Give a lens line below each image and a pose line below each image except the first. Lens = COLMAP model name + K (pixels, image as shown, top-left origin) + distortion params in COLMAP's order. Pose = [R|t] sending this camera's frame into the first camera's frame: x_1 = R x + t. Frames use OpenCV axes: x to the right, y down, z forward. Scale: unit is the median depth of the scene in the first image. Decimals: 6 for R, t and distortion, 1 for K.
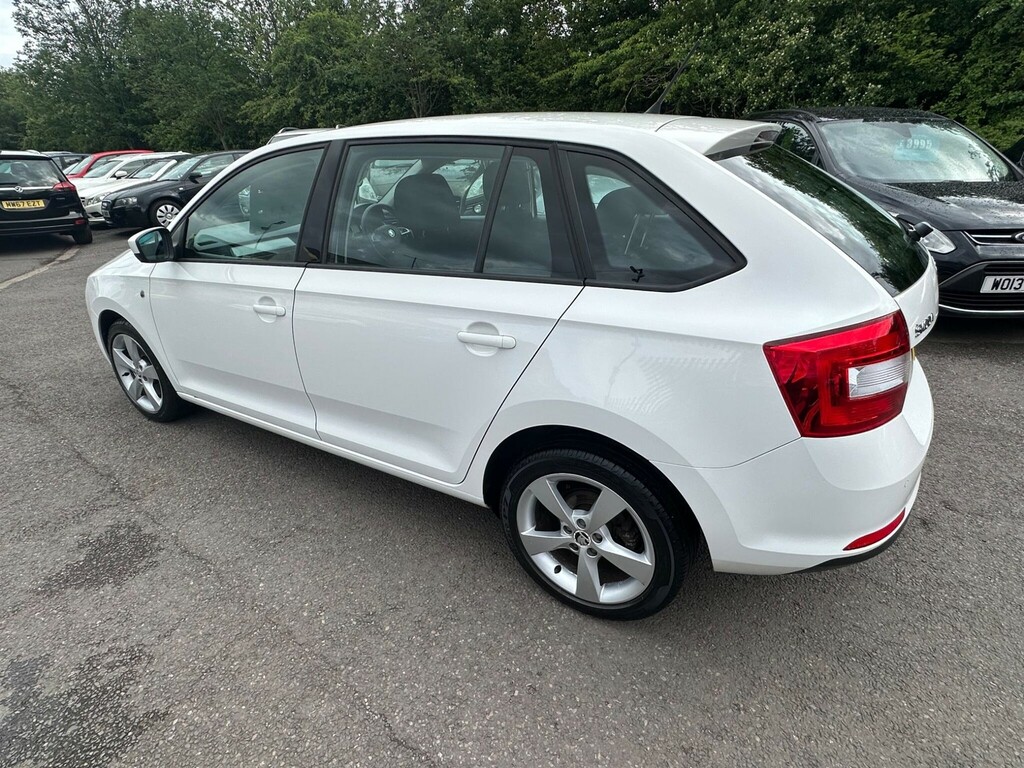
lens RADIAL K [[518.6, 0, 502.8], [0, 518.6, 385.0], [0, 0, 1]] dist [-0.003822, 0.000954]
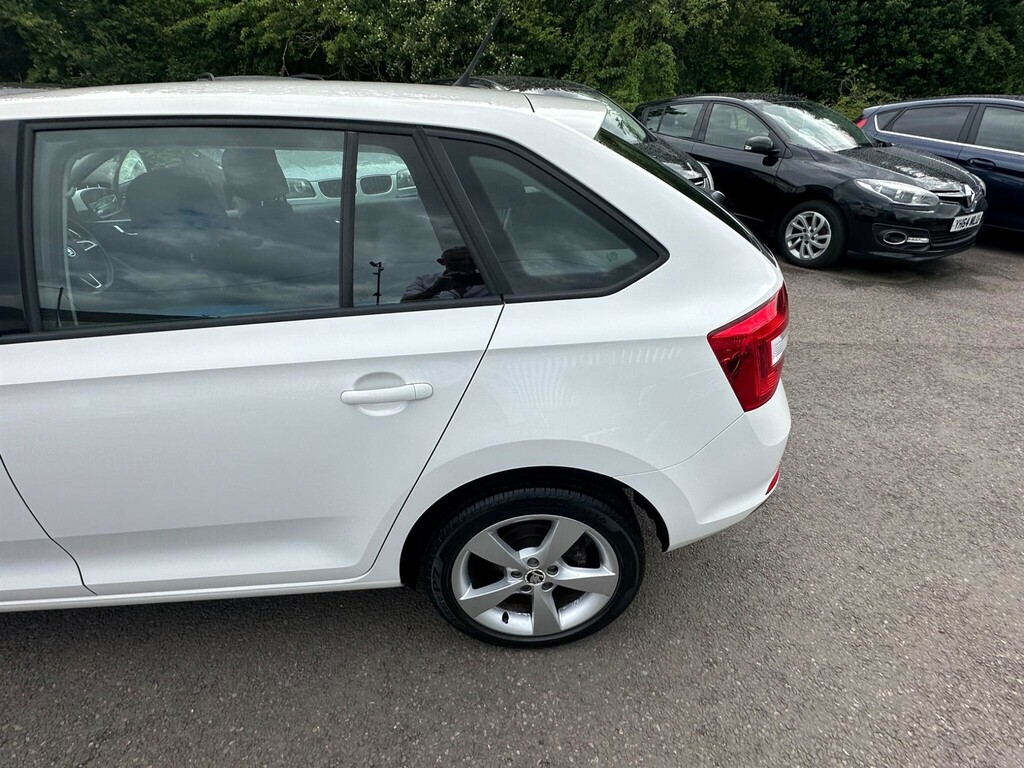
lens RADIAL K [[522.2, 0, 504.8], [0, 522.2, 384.3], [0, 0, 1]] dist [-0.003428, 0.000129]
pose [[0.827814, -0.260640, 0.496780, -0.227284], [0.233586, 0.965248, 0.117188, -0.129187], [-0.510060, 0.019031, 0.859928, 0.221915]]
